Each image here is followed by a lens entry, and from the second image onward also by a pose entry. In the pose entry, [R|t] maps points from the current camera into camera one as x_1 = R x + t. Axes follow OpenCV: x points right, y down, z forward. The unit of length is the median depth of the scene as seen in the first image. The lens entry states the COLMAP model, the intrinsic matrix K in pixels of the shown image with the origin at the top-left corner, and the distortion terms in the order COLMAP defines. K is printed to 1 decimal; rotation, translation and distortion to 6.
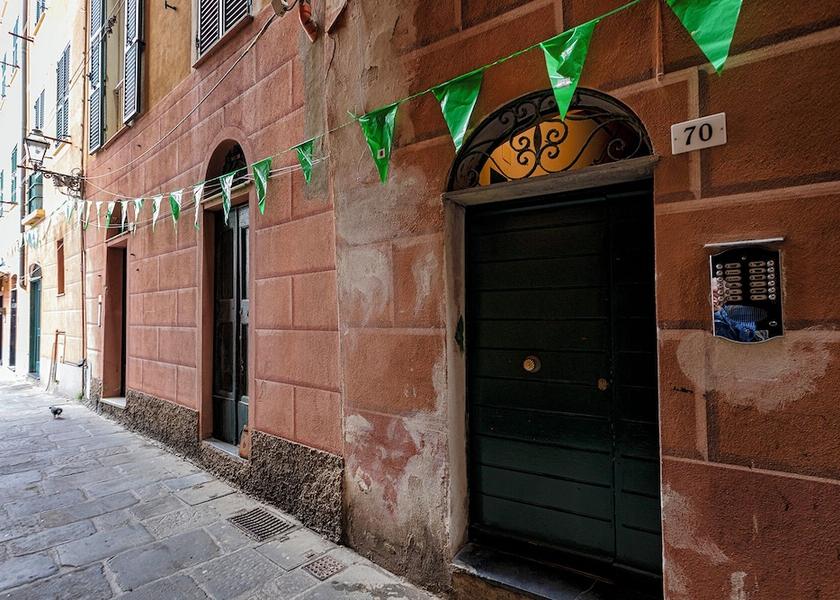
lens RADIAL K [[441.6, 0, 420.0], [0, 441.6, 300.0], [0, 0, 1]] dist [-0.001155, 0.000343]
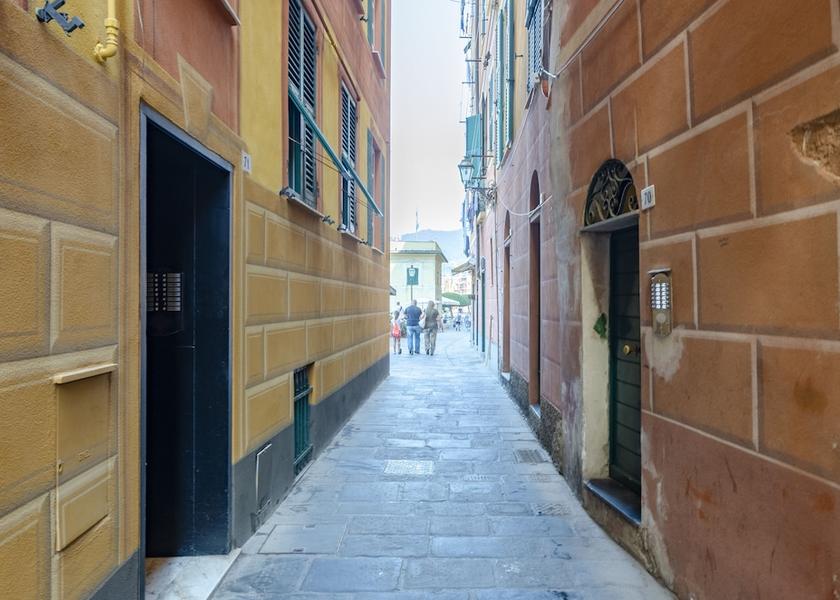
lens RADIAL K [[744.8, 0, 420.0], [0, 744.8, 300.0], [0, 0, 1]] dist [-0.012686, -0.002014]
pose [[0.606308, 0.010786, -0.795157, 1.450994], [0.019522, 0.999405, 0.028442, -0.074502], [0.794990, -0.032767, 0.605737, -0.782893]]
